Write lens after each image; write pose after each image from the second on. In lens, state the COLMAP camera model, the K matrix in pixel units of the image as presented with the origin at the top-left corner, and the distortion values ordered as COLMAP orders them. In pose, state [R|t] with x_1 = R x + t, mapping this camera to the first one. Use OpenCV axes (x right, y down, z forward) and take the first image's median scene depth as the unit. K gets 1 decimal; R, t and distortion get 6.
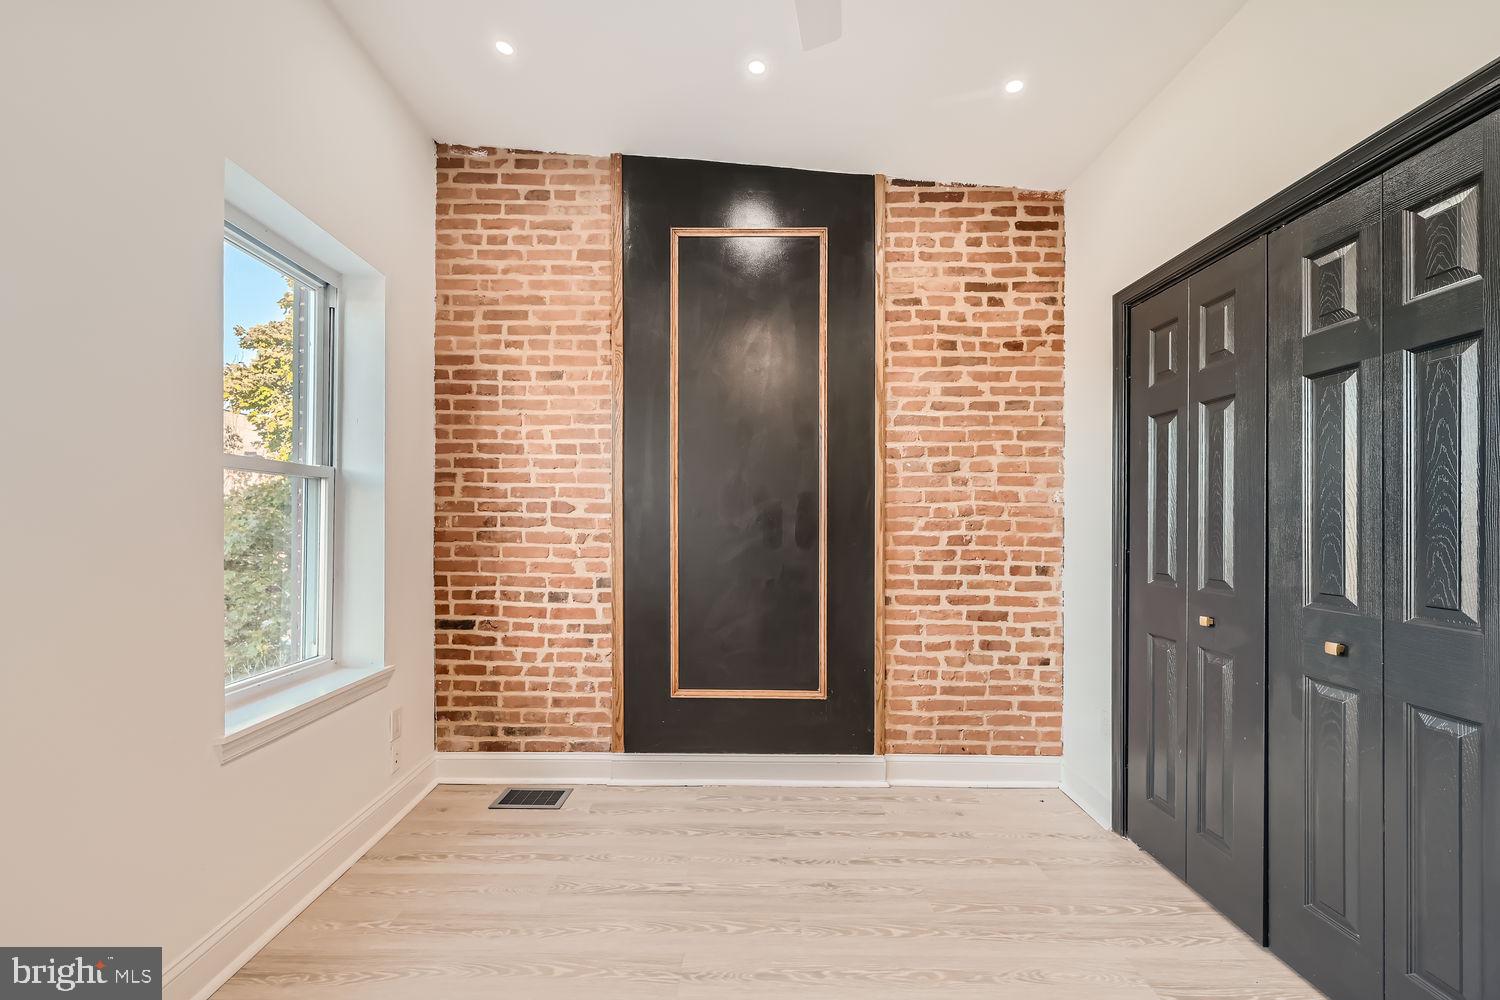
lens RADIAL K [[602.0, 0, 752.0], [0, 602.0, 522.2], [0, 0, 1]] dist [-0.000425, 0.000369]
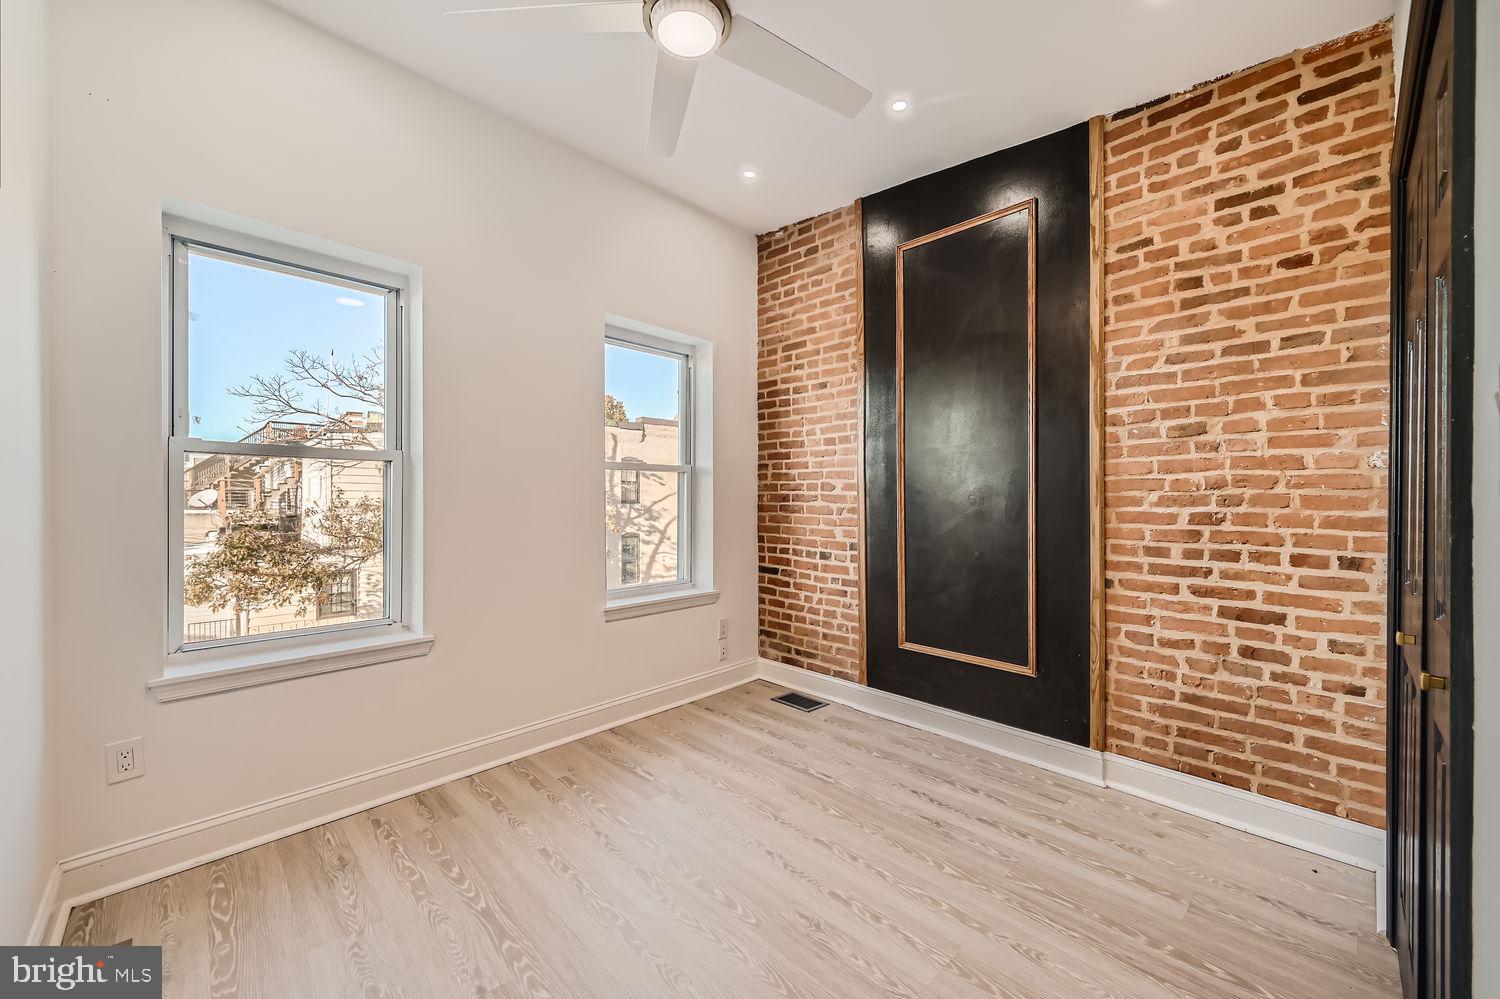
lens RADIAL K [[602.0, 0, 753.5], [0, 602.0, 500.2], [0, 0, 1]] dist [-0.000425, 0.000369]
pose [[0.692773, -0.001041, -0.721155, 0.508295], [0.004737, 0.999984, 0.003107, -0.000509], [0.721140, -0.005568, 0.692767, -0.011680]]
